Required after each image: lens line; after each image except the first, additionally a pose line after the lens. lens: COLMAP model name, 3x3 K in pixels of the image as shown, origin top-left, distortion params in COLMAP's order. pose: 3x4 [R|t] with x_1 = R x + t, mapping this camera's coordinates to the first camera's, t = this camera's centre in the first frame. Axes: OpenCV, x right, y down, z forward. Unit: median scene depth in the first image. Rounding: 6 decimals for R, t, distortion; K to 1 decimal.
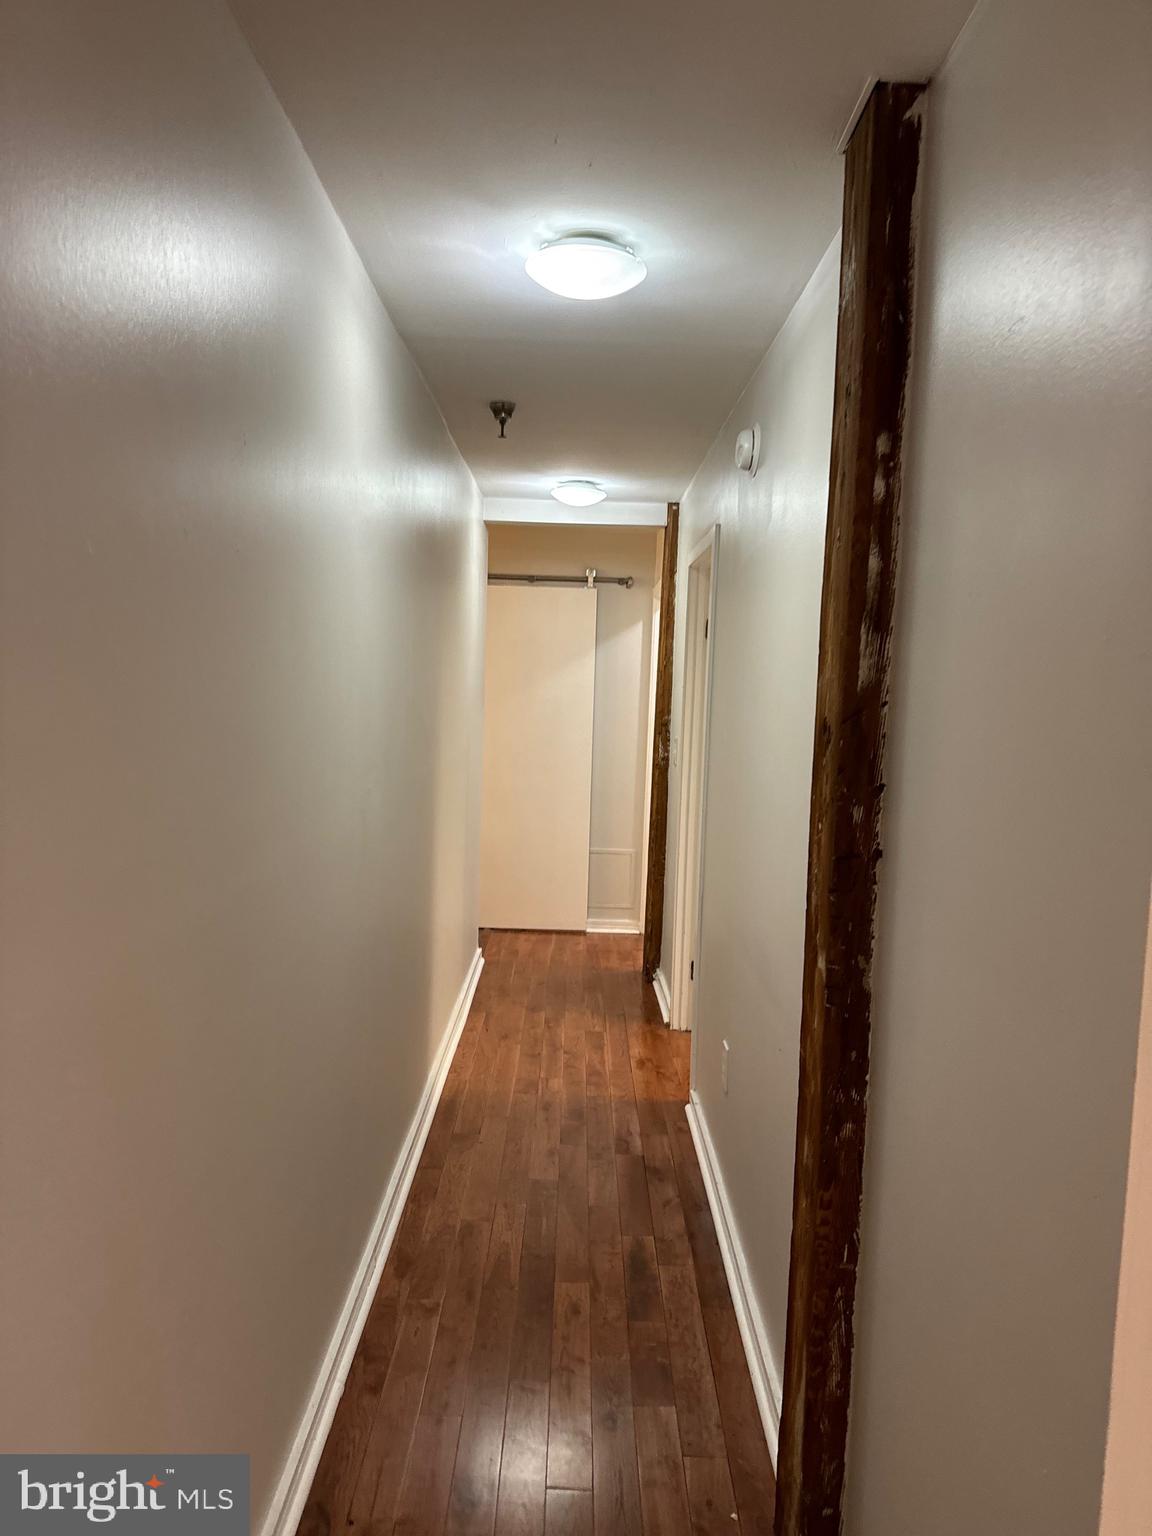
lens RADIAL K [[1089.9, 0, 576.5], [0, 1089.9, 768.4], [0, 0, 1]] dist [0.024448, -0.011636]
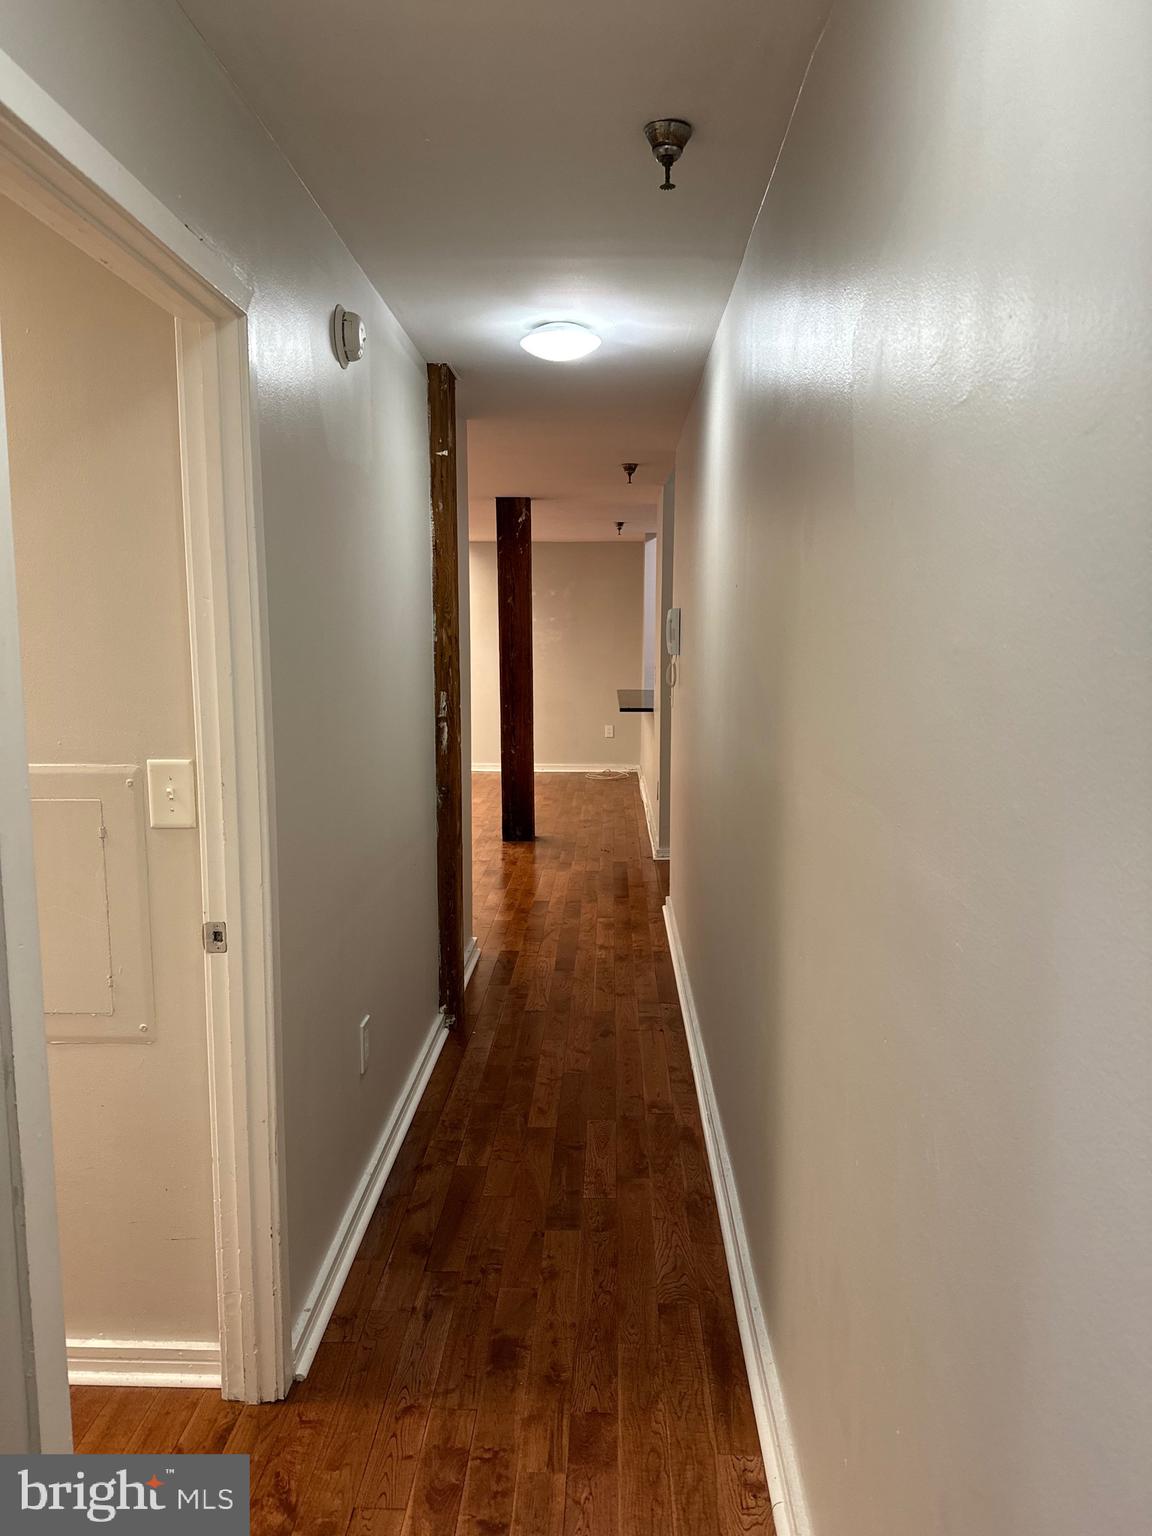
lens RADIAL K [[1089.9, 0, 576.4], [0, 1089.9, 768.5], [0, 0, 1]] dist [0.024448, -0.011636]
pose [[-0.998988, -0.036338, 0.026501, -0.049218], [-0.030051, 0.977705, 0.207823, -0.132866], [-0.033462, 0.206816, -0.977807, 1.738385]]
